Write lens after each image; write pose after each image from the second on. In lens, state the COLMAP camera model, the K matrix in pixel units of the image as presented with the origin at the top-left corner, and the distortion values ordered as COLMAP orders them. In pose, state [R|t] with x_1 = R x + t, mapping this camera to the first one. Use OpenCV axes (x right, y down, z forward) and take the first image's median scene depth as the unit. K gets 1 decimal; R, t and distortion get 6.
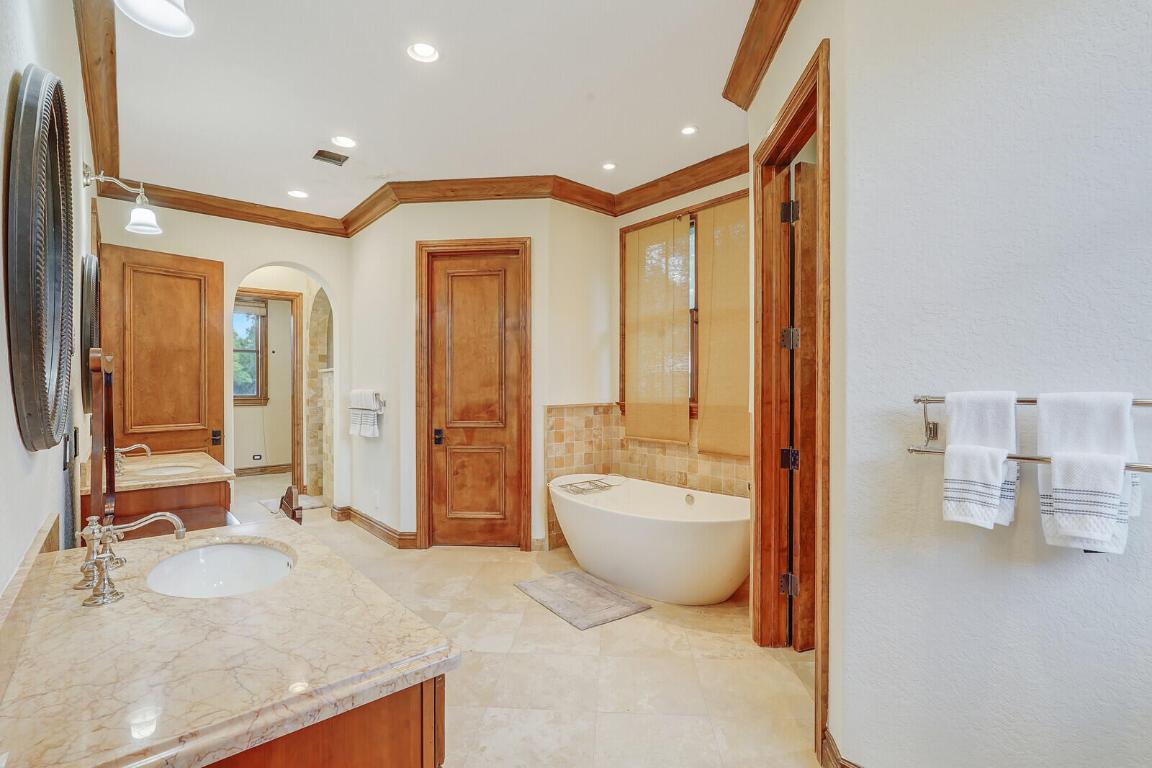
lens RADIAL K [[517.1, 0, 574.8], [0, 517.1, 387.1], [0, 0, 1]] dist [-0.016039, 0.003691]
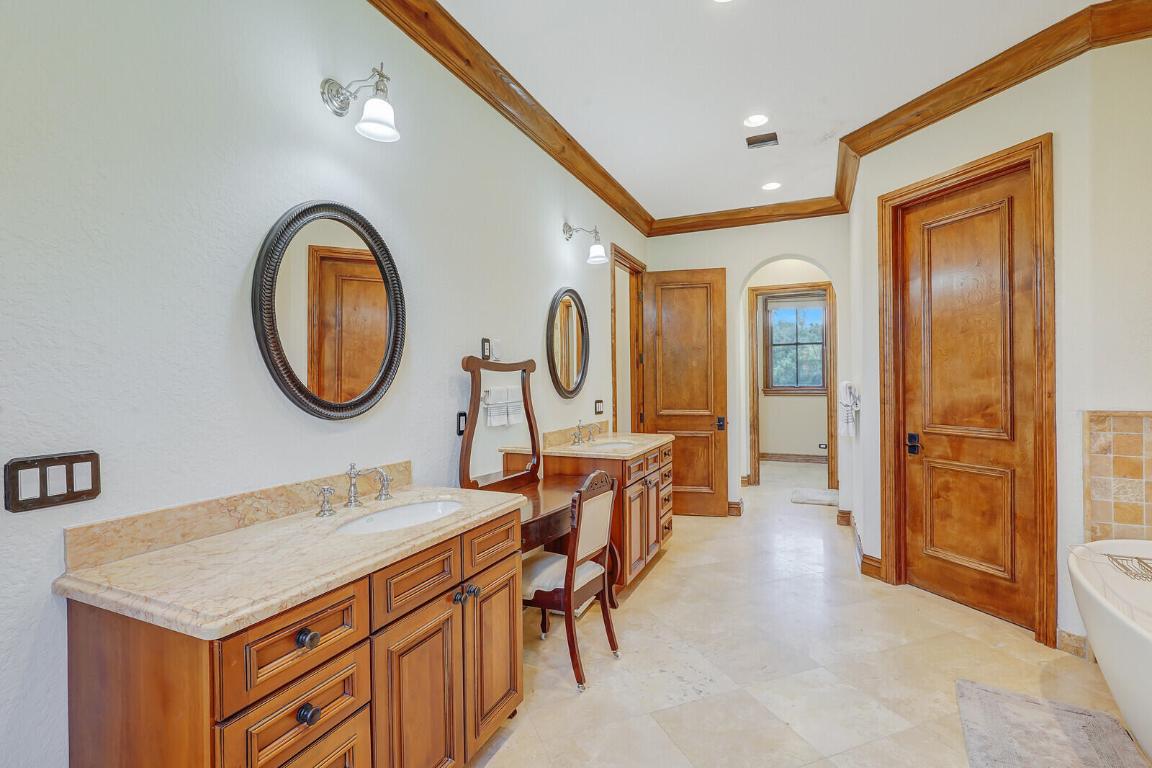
lens RADIAL K [[517.1, 0, 579.3], [0, 517.1, 379.5], [0, 0, 1]] dist [-0.016039, 0.003691]
pose [[0.438886, 0.000291, -0.898543, 0.203150], [0.004113, 0.999989, 0.002333, -0.002661], [0.898533, -0.004720, 0.438880, 0.226473]]
